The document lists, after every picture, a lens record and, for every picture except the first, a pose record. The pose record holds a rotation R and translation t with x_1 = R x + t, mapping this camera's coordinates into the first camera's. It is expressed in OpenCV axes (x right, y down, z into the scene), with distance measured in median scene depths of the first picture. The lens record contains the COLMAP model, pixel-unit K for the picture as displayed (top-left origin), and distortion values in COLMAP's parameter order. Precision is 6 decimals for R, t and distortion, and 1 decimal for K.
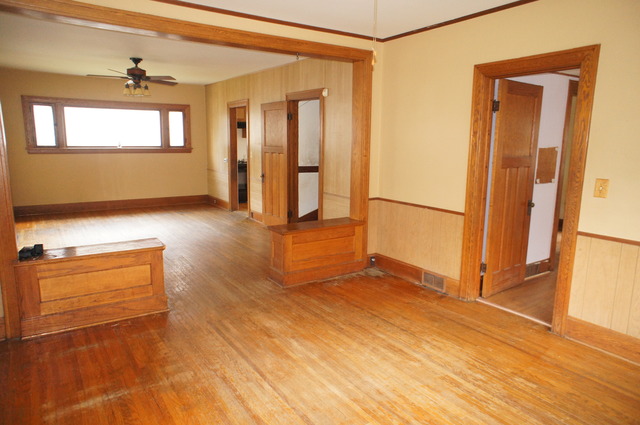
lens RADIAL K [[431.5, 0, 321.0], [0, 431.5, 215.7], [0, 0, 1]] dist [-0.026327, 0.028905]
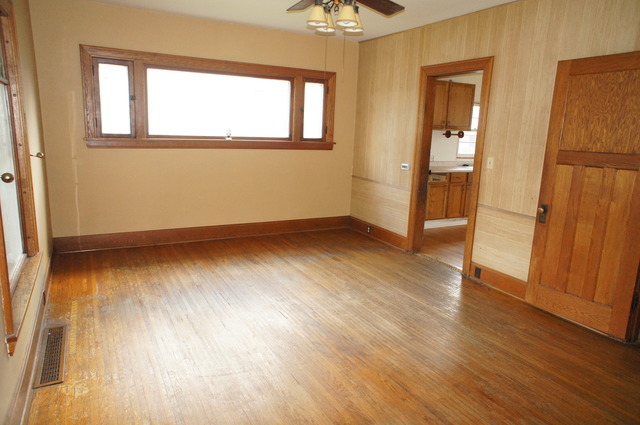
lens RADIAL K [[431.5, 0, 318.3], [0, 431.5, 213.6], [0, 0, 1]] dist [-0.026327, 0.028905]
pose [[0.993660, 0.043933, -0.103488, -0.312839], [-0.042167, 0.998926, 0.019193, -0.079925], [0.104220, -0.014707, 0.994446, 0.460309]]
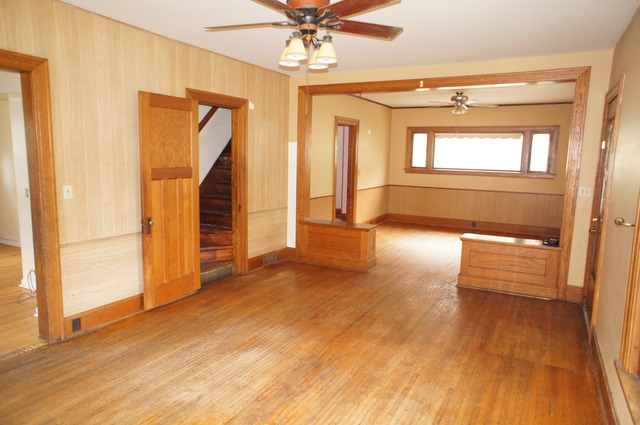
lens RADIAL K [[431.5, 0, 325.5], [0, 431.5, 211.3], [0, 0, 1]] dist [-0.026327, 0.028905]
pose [[-0.453947, -0.145396, 0.879086, -0.837825], [0.131488, 0.964864, 0.227482, -0.238943], [-0.881273, 0.218855, -0.418880, 1.213693]]
